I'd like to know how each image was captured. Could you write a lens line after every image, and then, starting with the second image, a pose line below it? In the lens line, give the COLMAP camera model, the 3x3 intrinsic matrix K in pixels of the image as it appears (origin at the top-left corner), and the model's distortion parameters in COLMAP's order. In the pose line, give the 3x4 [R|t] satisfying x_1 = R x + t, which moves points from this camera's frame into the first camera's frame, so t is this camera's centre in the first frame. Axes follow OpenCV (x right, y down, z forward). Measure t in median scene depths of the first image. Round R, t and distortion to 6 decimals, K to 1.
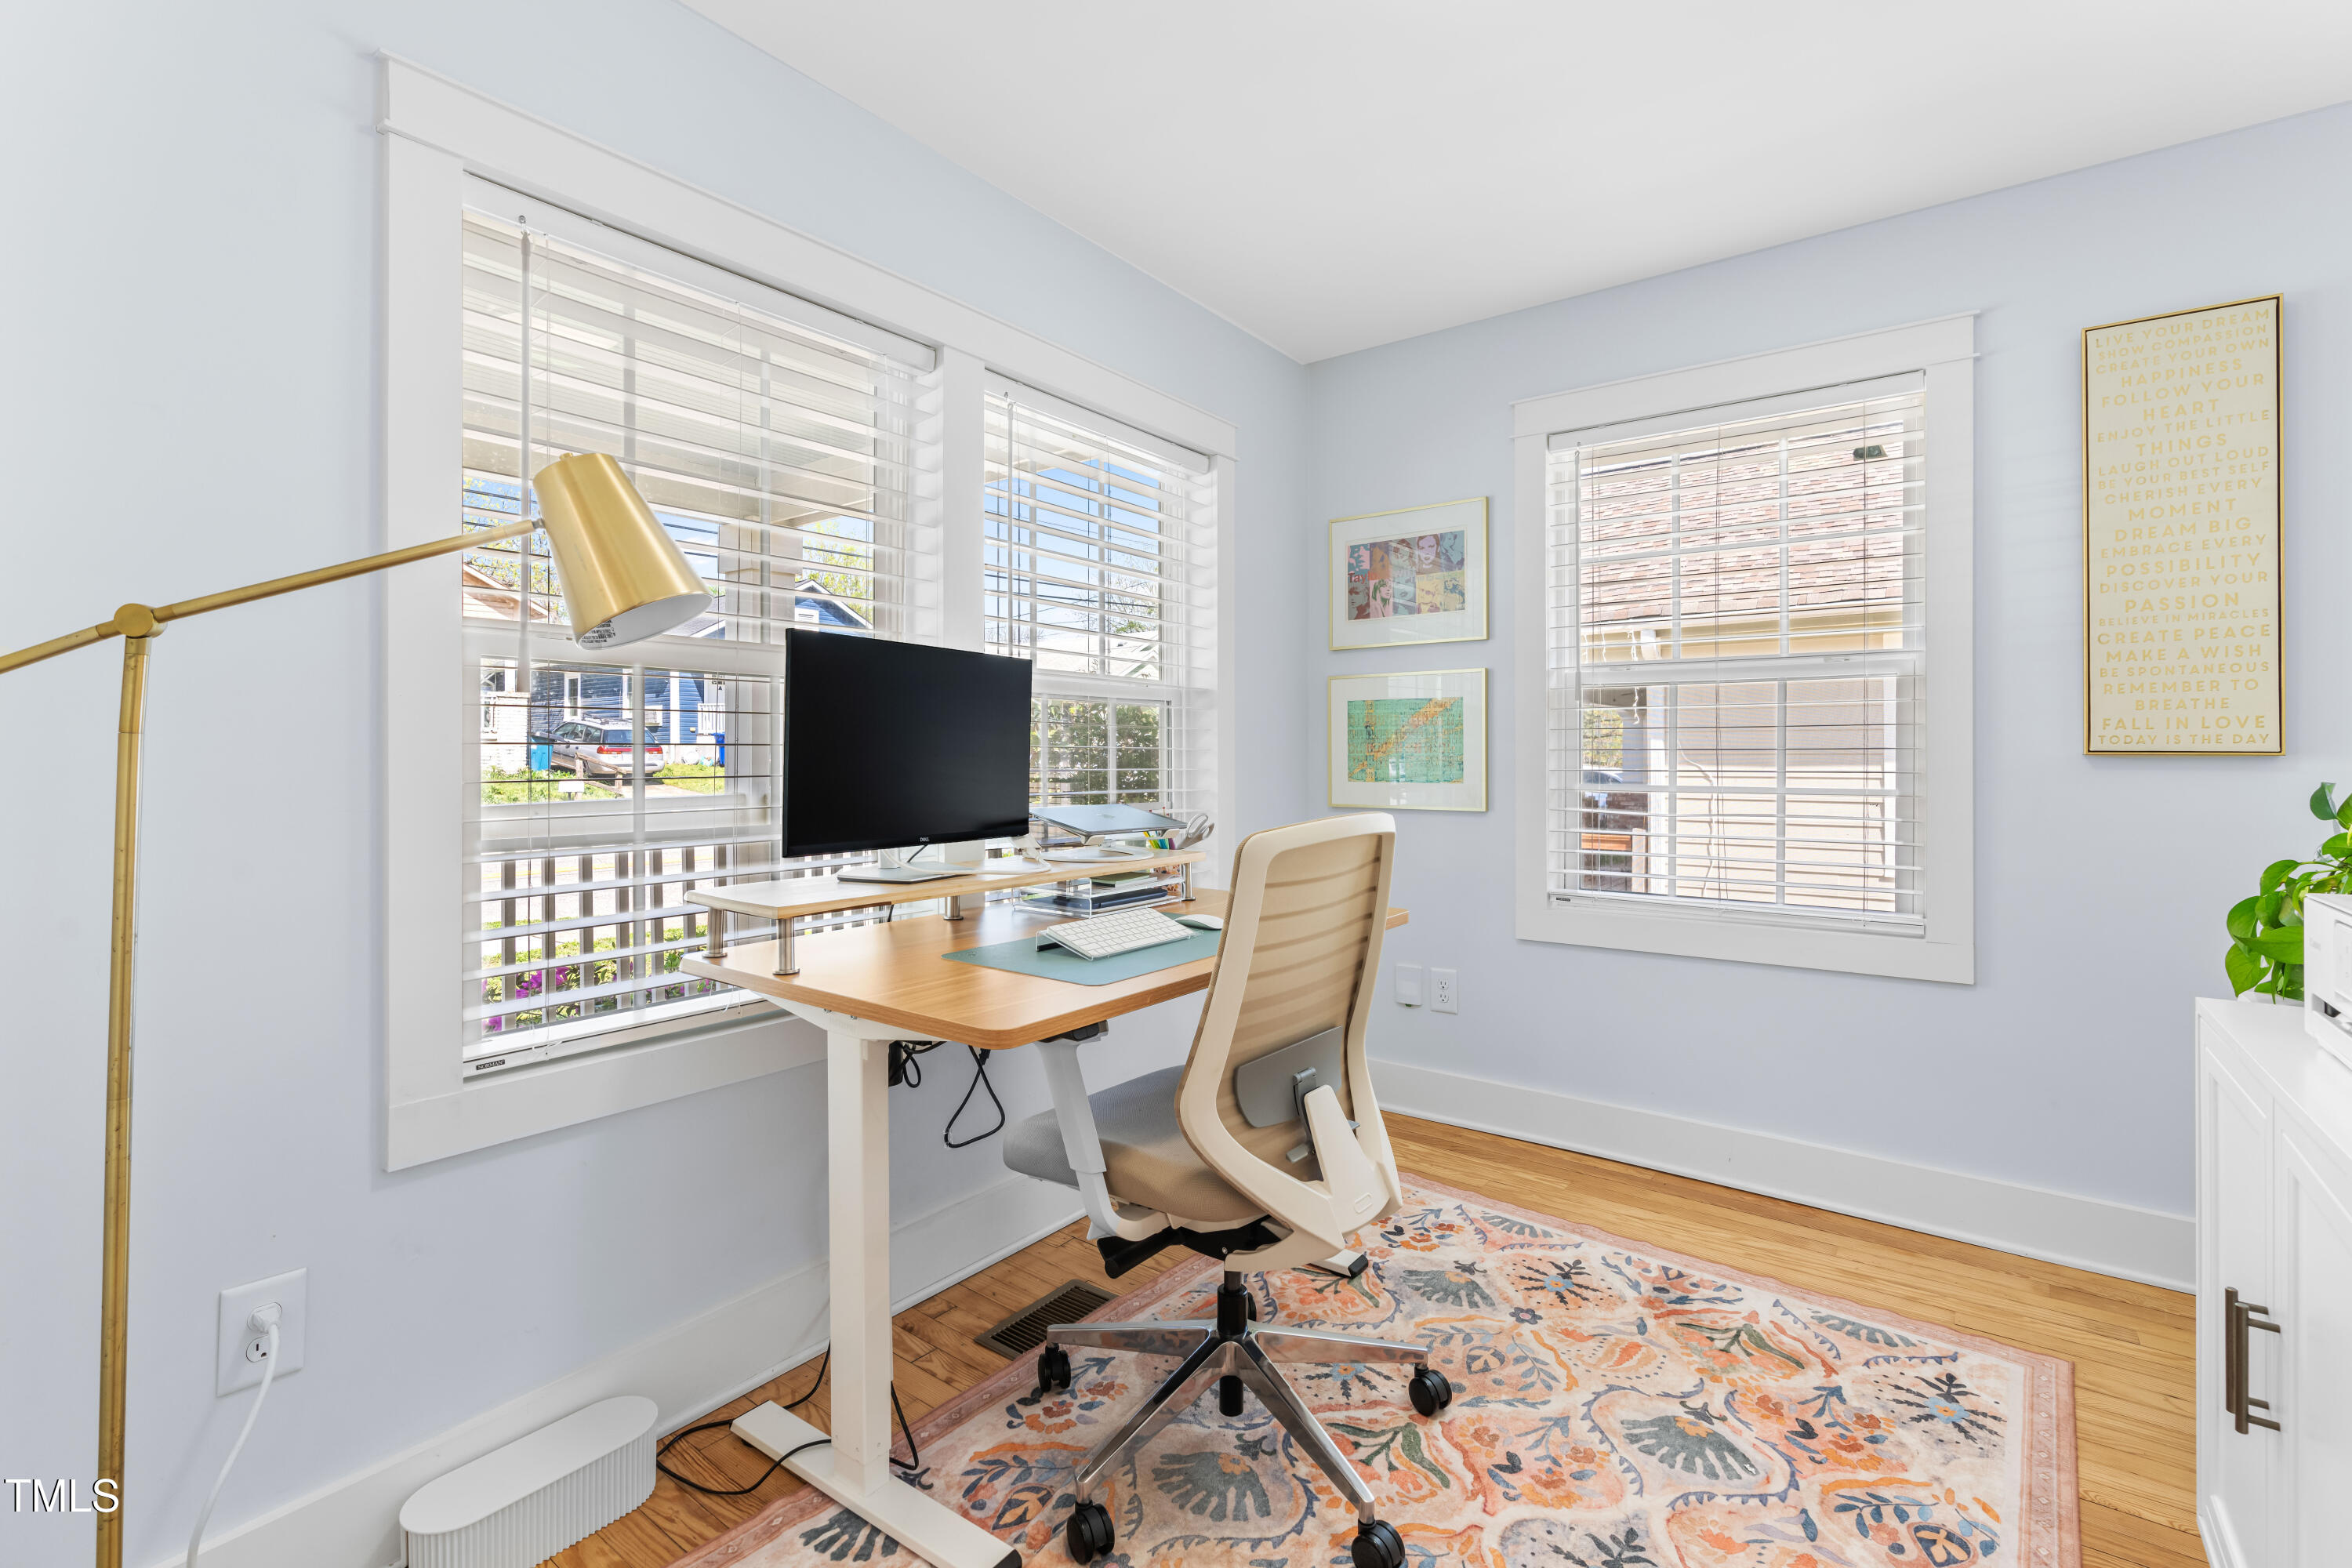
lens RADIAL K [[1066.4, 0, 1178.7], [0, 1066.4, 763.3], [0, 0, 1]] dist [-0.012620, 0.005842]
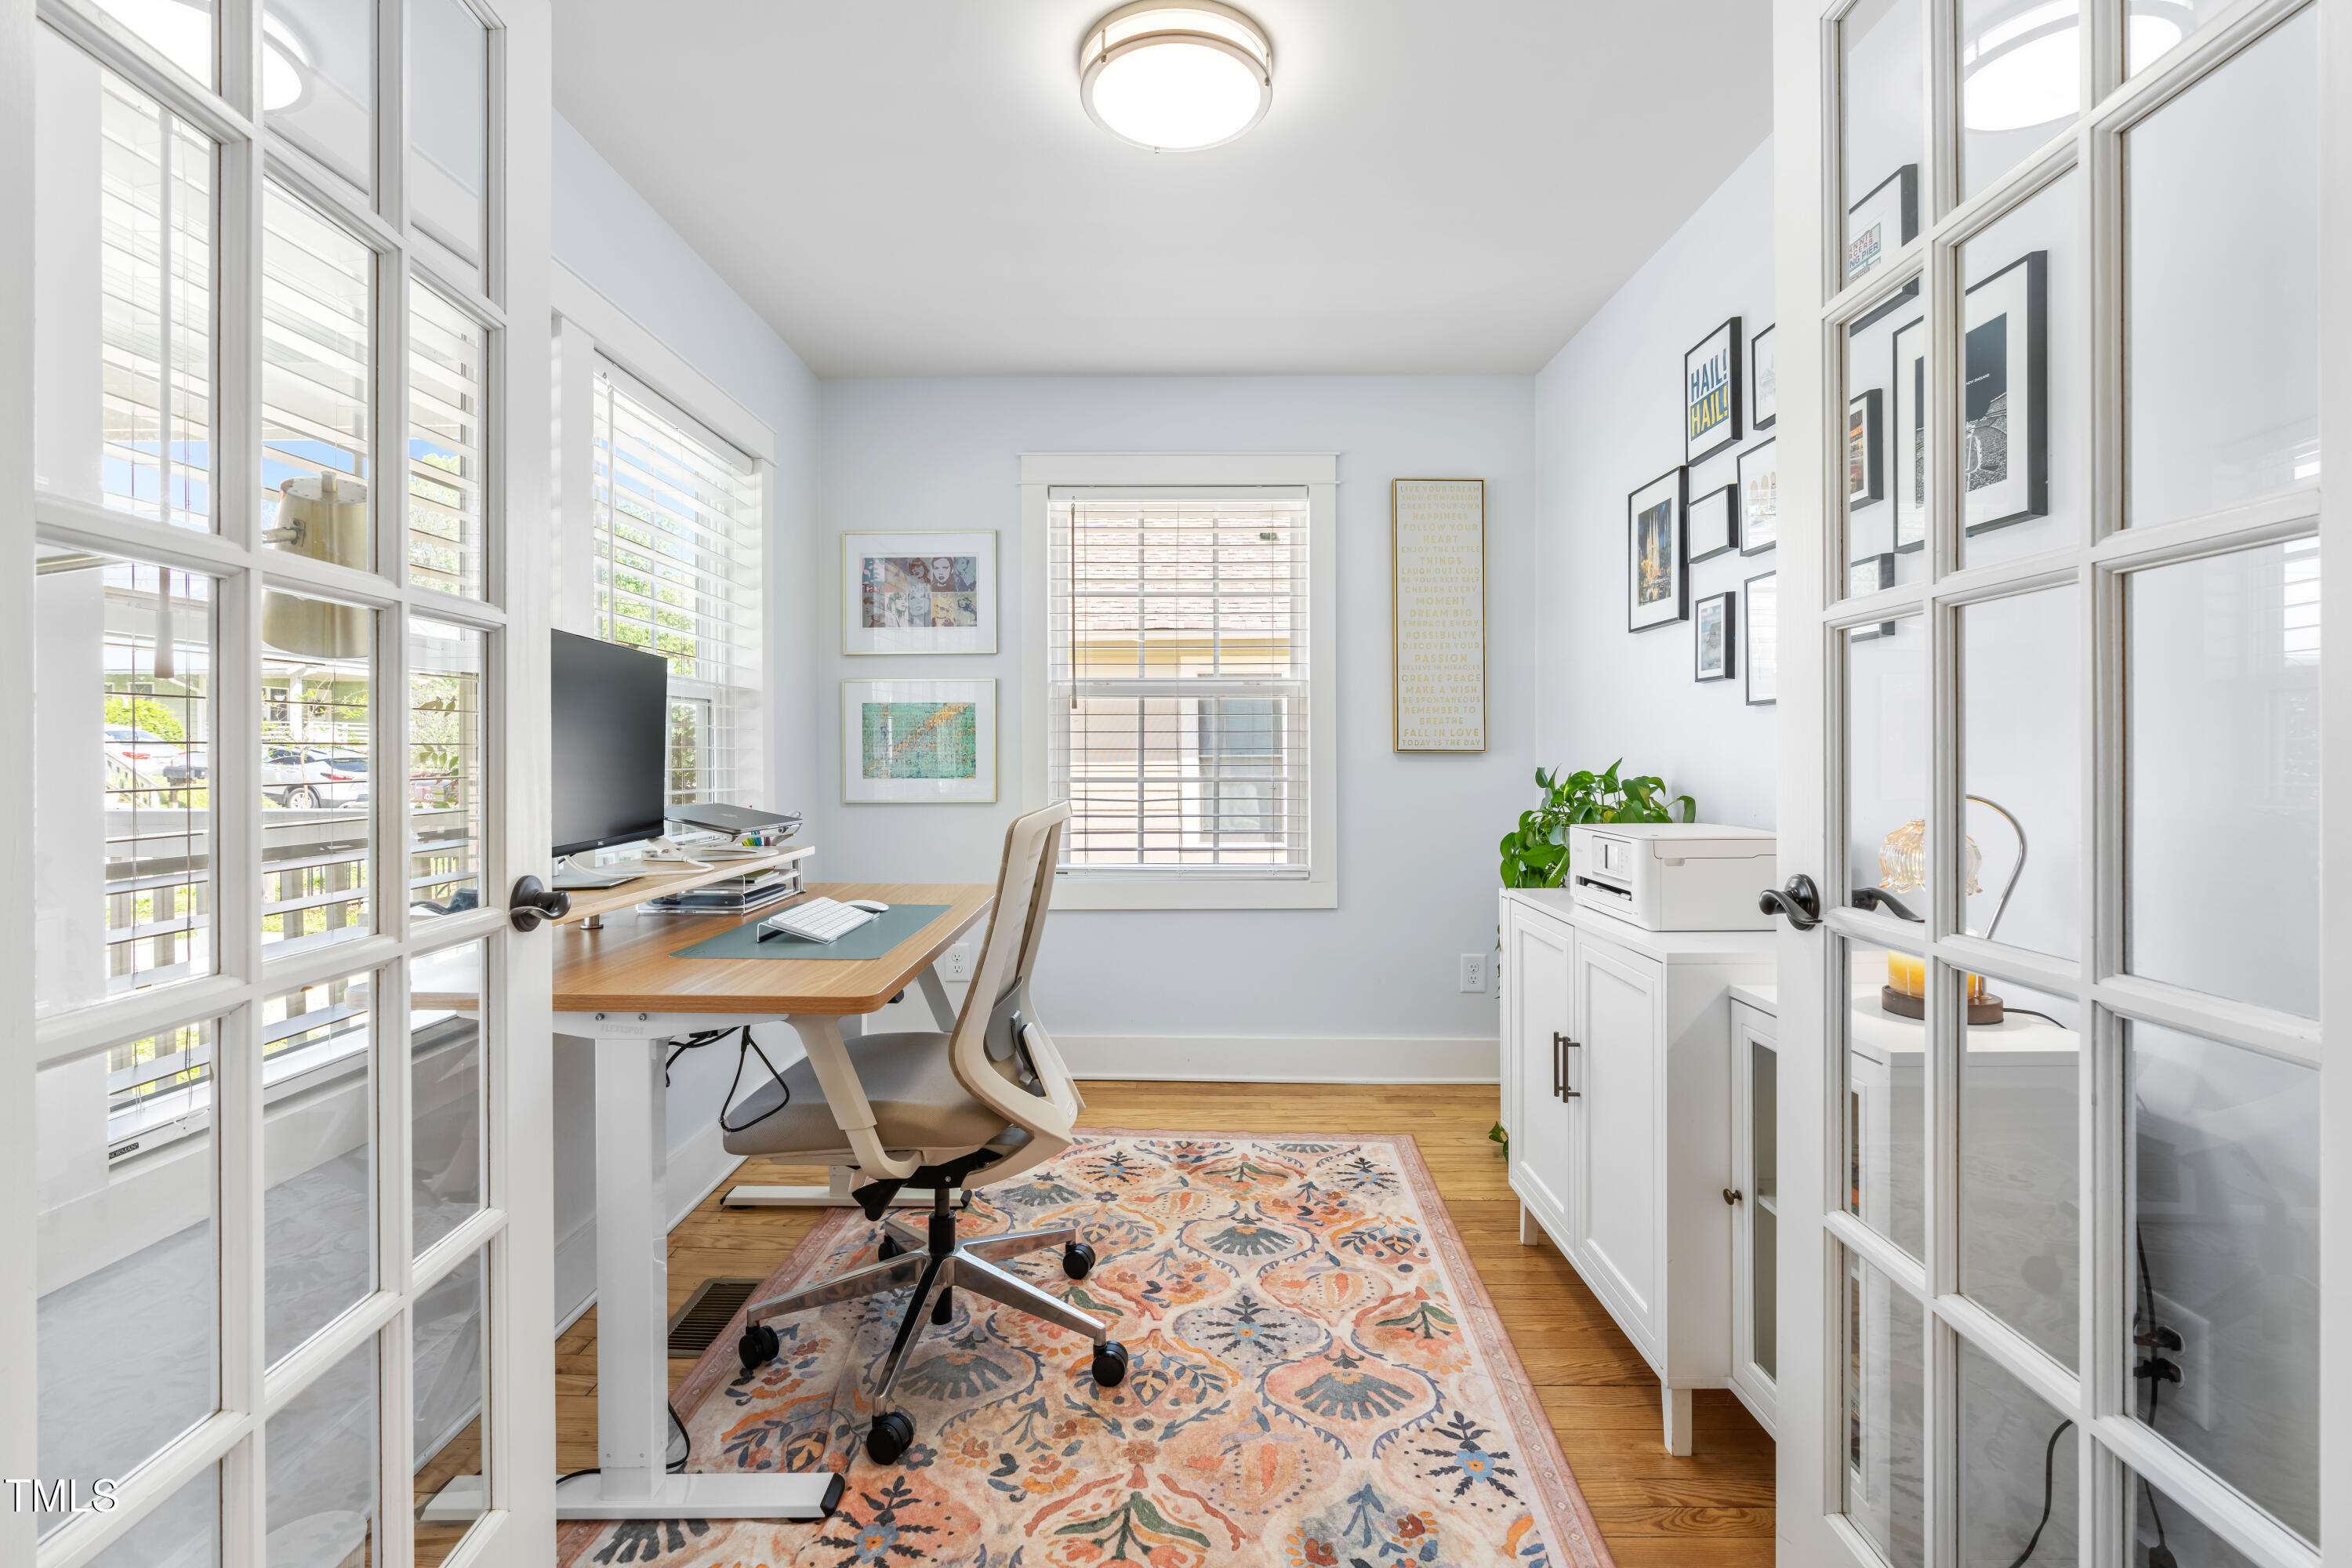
lens RADIAL K [[1066.4, 0, 1178.7], [0, 1066.4, 763.3], [0, 0, 1]] dist [-0.012620, 0.005842]
pose [[0.803194, -0.007799, 0.595667, -0.402947], [0.007212, 0.999968, 0.003368, 0.000489], [-0.595674, 0.001590, 0.803225, -0.079381]]
